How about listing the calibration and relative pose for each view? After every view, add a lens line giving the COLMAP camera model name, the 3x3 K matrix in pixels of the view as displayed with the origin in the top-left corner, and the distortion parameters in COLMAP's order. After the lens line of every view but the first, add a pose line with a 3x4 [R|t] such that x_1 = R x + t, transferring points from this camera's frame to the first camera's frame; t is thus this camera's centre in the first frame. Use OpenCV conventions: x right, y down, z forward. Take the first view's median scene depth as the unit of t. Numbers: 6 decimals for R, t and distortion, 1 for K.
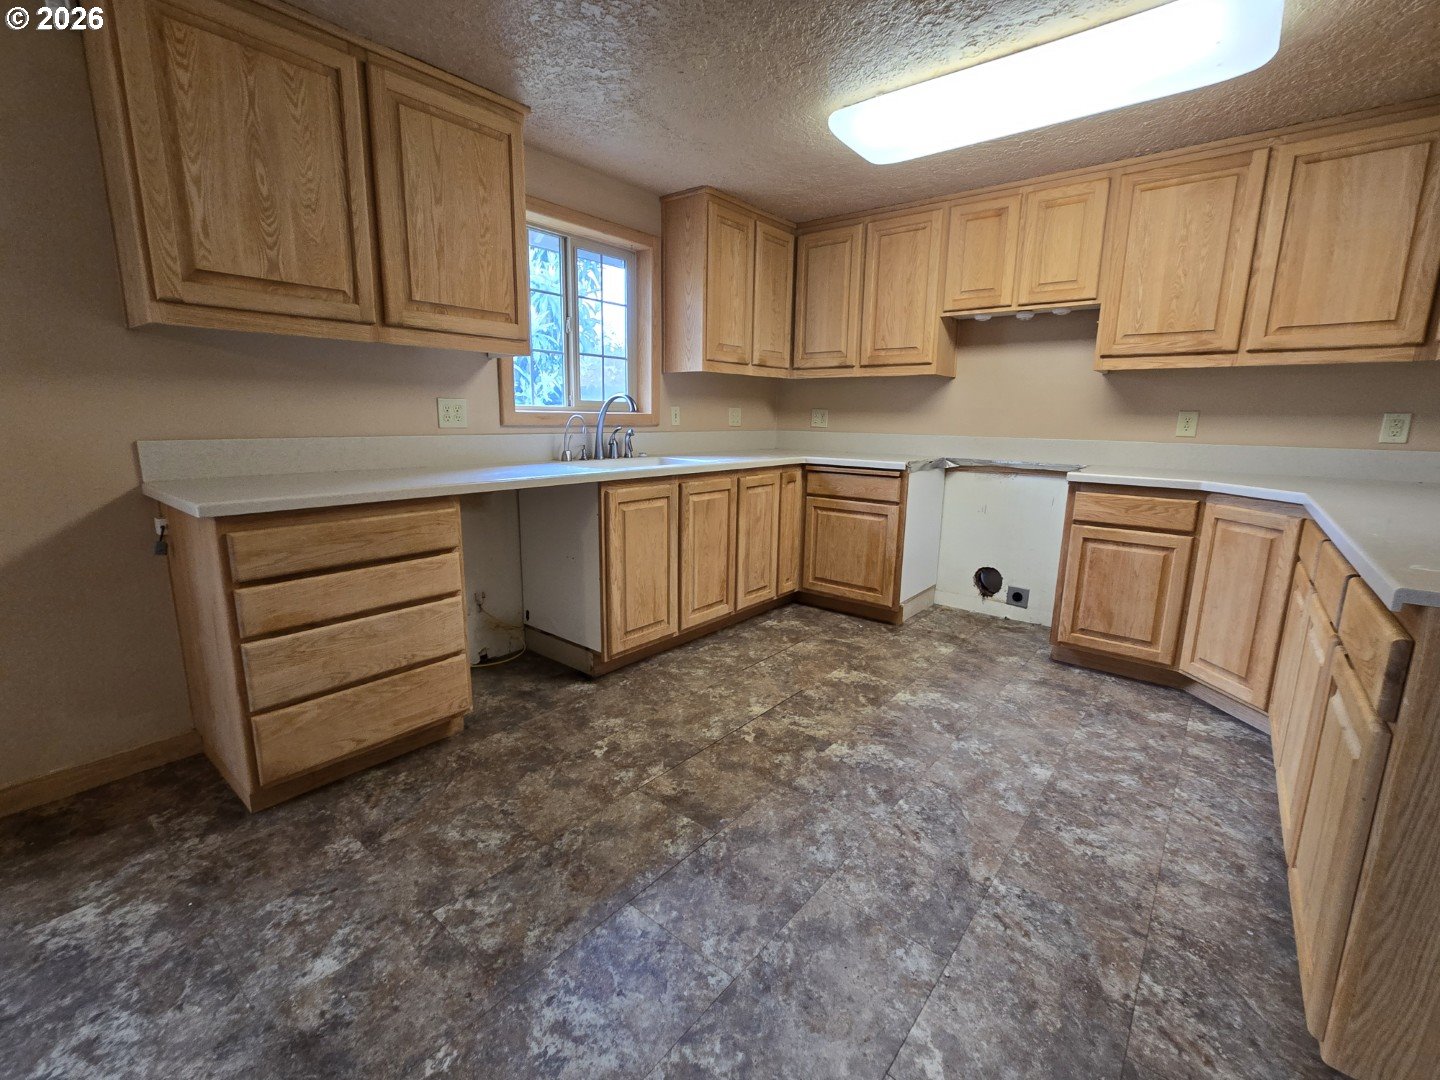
lens RADIAL K [[626.8, 0, 716.9], [0, 626.8, 536.4], [0, 0, 1]] dist [-0.002135, 0.000073]
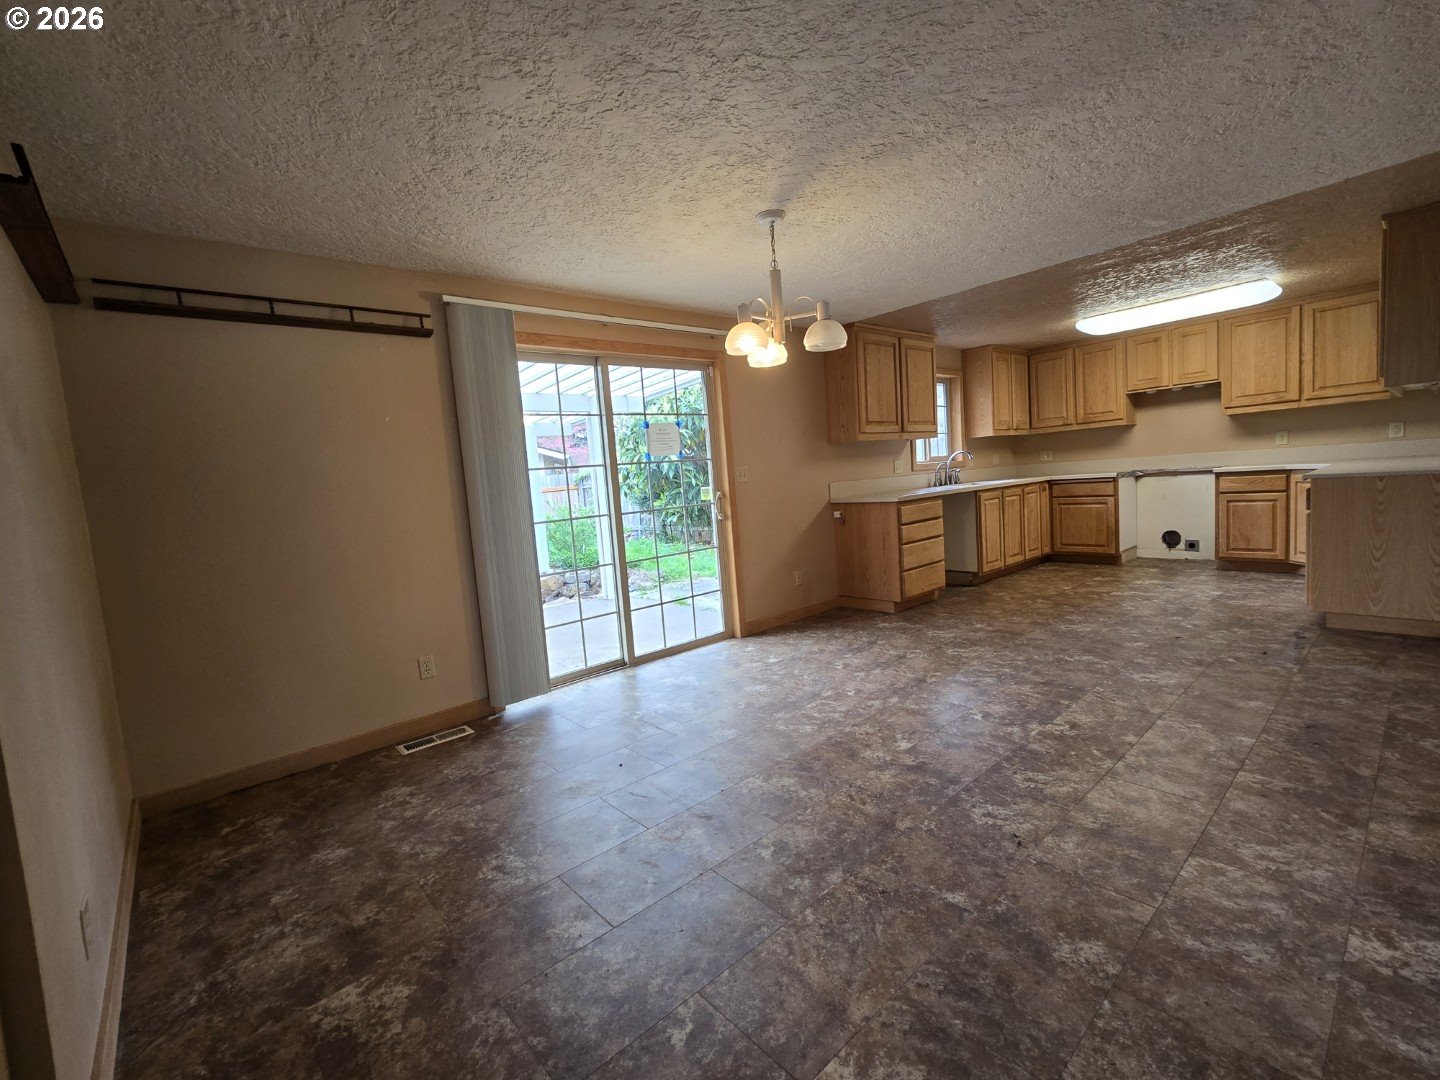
lens RADIAL K [[626.8, 0, 717.1], [0, 626.8, 535.9], [0, 0, 1]] dist [-0.002135, 0.000073]
pose [[0.982050, -0.071942, -0.174361, -0.580310], [0.055127, 0.993516, -0.099437, 0.196965], [0.180384, 0.088040, 0.979648, -1.071391]]
